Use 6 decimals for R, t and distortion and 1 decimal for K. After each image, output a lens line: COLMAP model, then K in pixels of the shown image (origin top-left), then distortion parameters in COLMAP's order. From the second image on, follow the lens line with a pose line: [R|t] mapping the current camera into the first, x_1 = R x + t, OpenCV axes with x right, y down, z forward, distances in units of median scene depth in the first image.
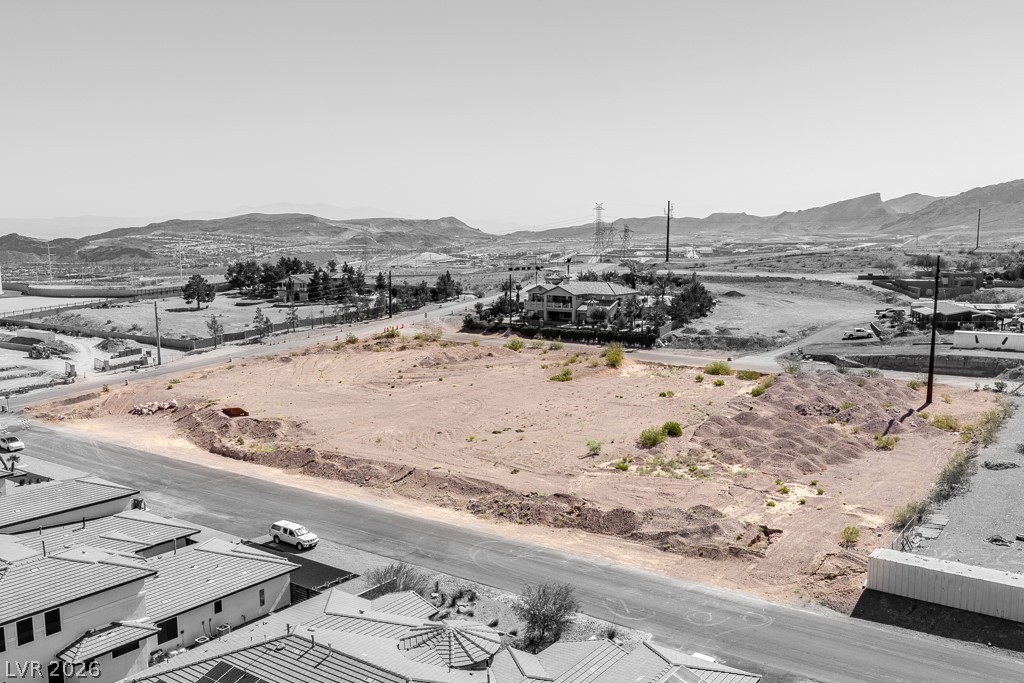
lens RADIAL K [[869.8, 0, 485.7], [0, 869.8, 340.6], [0, 0, 1]] dist [0.034541, -0.070355]
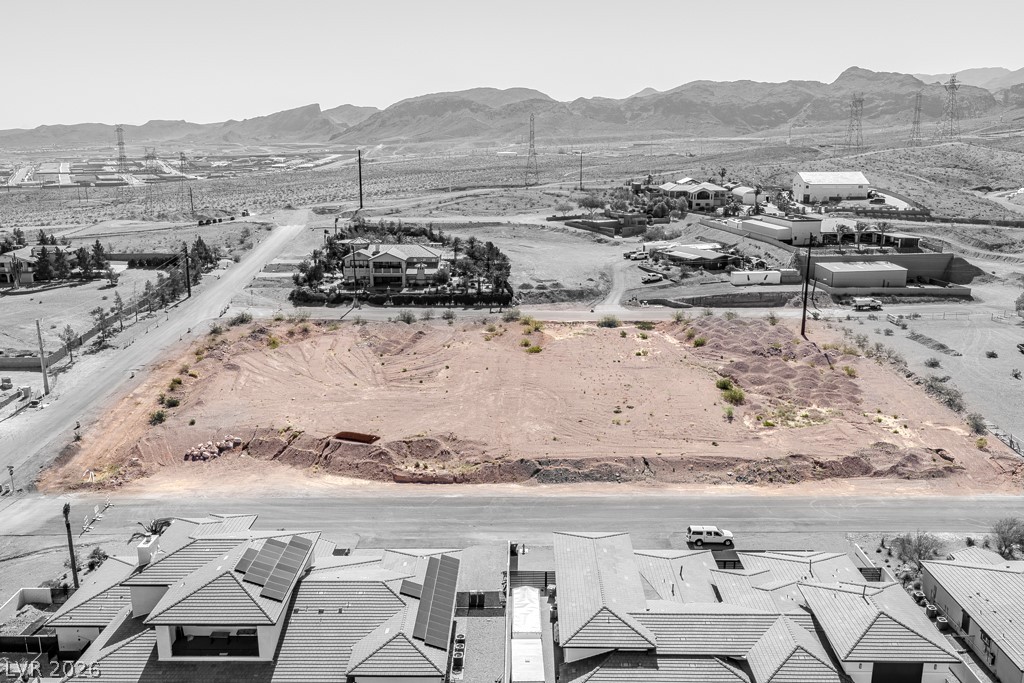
lens RADIAL K [[869.8, 0, 485.7], [0, 869.8, 340.6], [0, 0, 1]] dist [0.034541, -0.070355]
pose [[0.822997, -0.132447, 0.552388, -0.874330], [0.076675, 0.989440, 0.123004, -0.166755], [-0.562846, -0.058877, 0.824462, 0.166599]]
